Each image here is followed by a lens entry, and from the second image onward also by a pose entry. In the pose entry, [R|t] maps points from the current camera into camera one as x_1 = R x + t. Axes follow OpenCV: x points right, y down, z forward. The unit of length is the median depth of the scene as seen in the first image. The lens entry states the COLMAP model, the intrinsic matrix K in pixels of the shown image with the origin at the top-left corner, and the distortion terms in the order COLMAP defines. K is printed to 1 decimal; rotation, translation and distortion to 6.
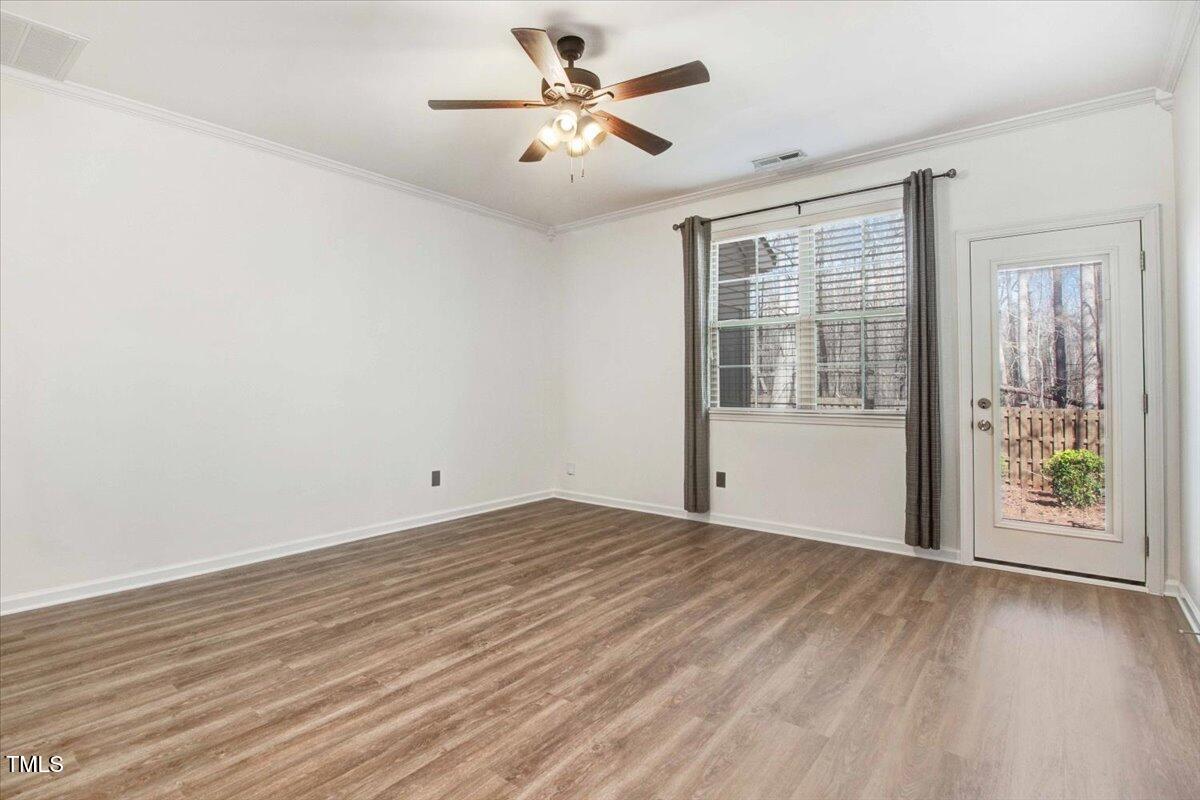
lens RADIAL K [[585.4, 0, 599.9], [0, 585.4, 384.3], [0, 0, 1]] dist [0.001293, -0.011743]
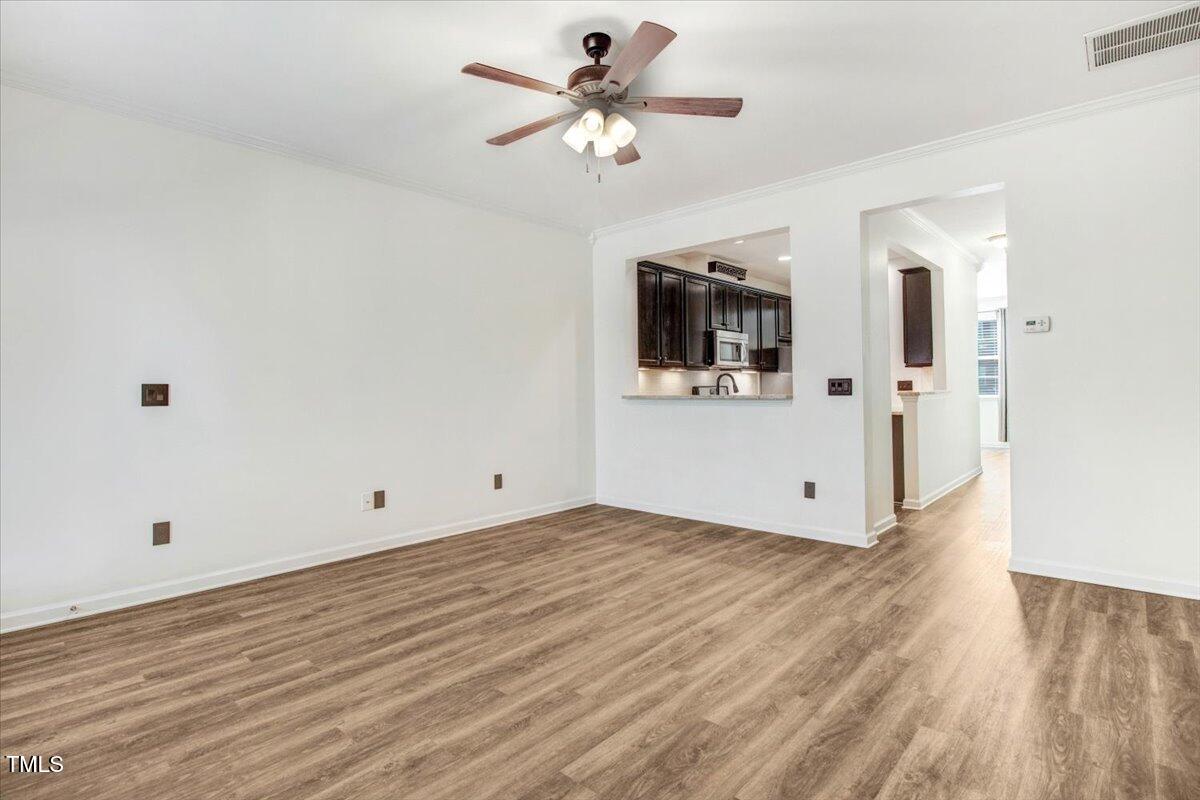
lens RADIAL K [[585.4, 0, 599.9], [0, 585.4, 384.3], [0, 0, 1]] dist [0.001293, -0.011743]
pose [[-0.997189, 0.013041, 0.073780, -0.104986], [0.012416, 0.999883, -0.008929, 0.000957], [-0.073888, -0.007987, -0.997235, 1.901538]]
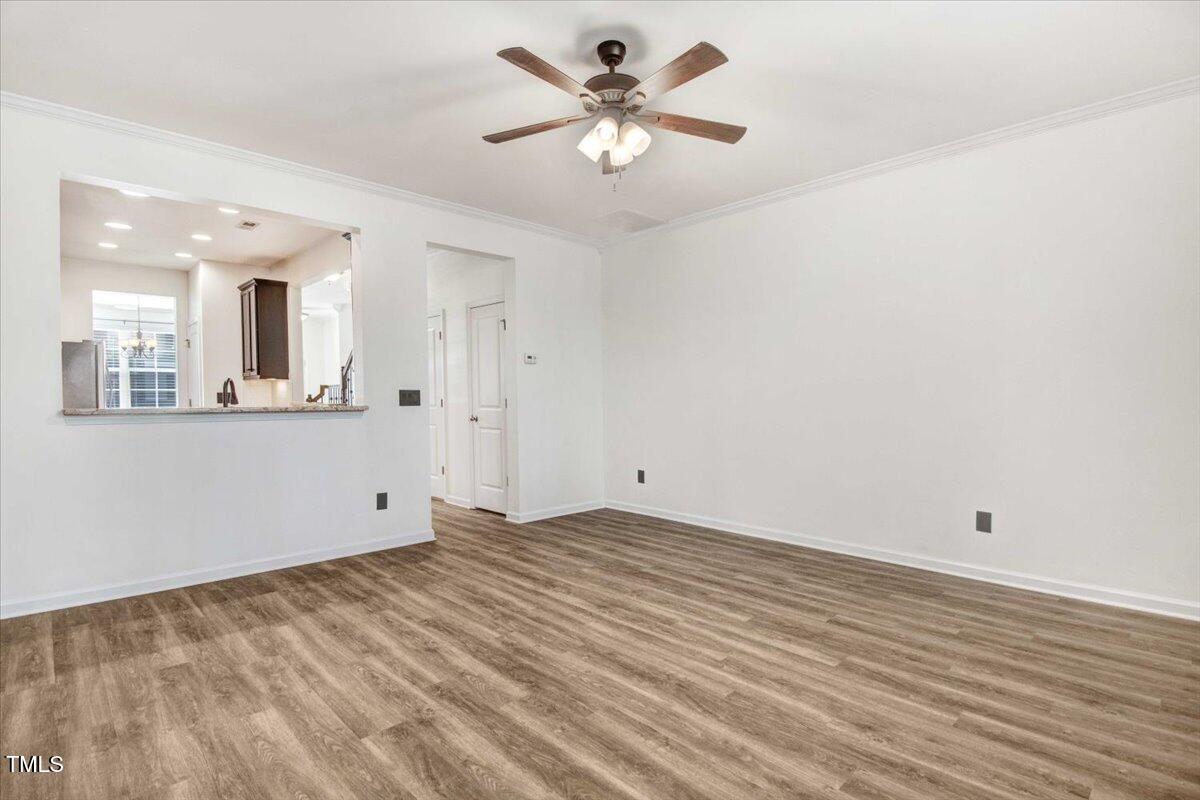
lens RADIAL K [[585.0, 0, 573.6], [0, 585.0, 388.2], [0, 0, 1]] dist [0.005255, -0.016819]
pose [[-0.161652, -0.013602, -0.986754, 0.915950], [0.003863, 0.999889, -0.014416, 0.003029], [0.986840, -0.006142, -0.161581, 1.041449]]
